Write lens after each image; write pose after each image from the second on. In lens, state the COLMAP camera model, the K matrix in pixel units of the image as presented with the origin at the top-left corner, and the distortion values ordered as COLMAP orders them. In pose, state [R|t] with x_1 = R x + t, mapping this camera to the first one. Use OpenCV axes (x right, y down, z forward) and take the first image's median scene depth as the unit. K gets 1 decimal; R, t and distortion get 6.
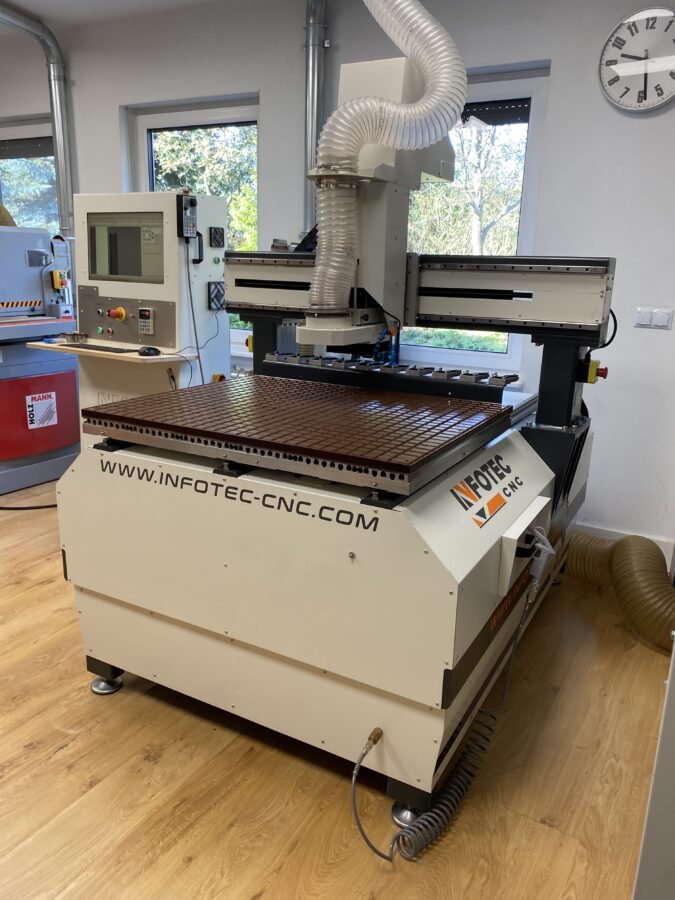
lens RADIAL K [[684.4, 0, 337.5], [0, 684.4, 450.0], [0, 0, 1]] dist [0.025820, -0.002172]
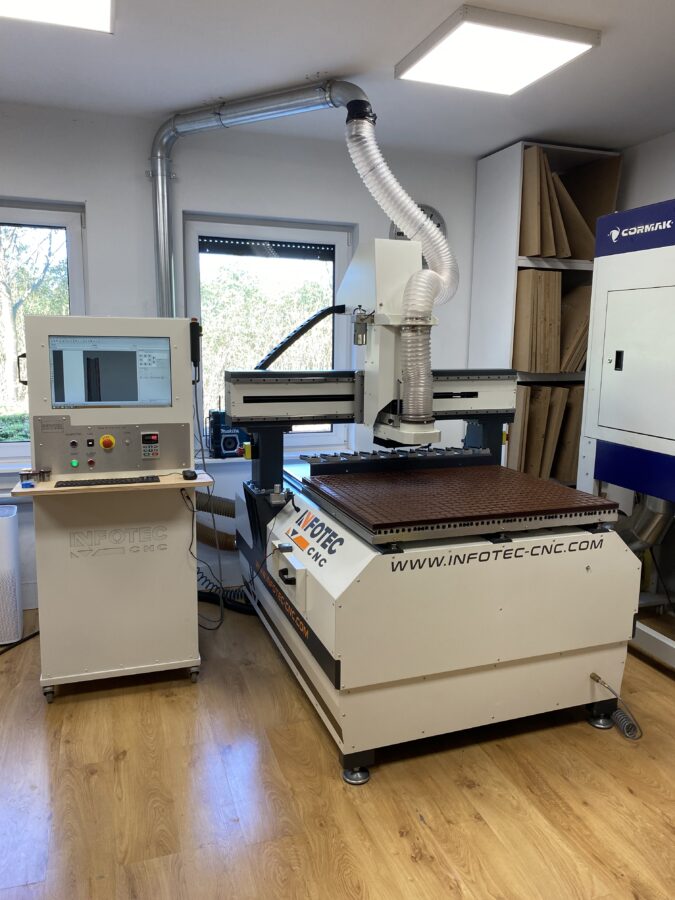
lens RADIAL K [[680.8, 0, 337.5], [0, 680.8, 450.0], [0, 0, 1]] dist [0.009437, -0.004649]
pose [[0.659754, -0.136124, 0.739050, -1.345957], [0.198397, 0.980116, 0.003415, -0.213495], [-0.724819, 0.144372, 0.673642, 0.273534]]
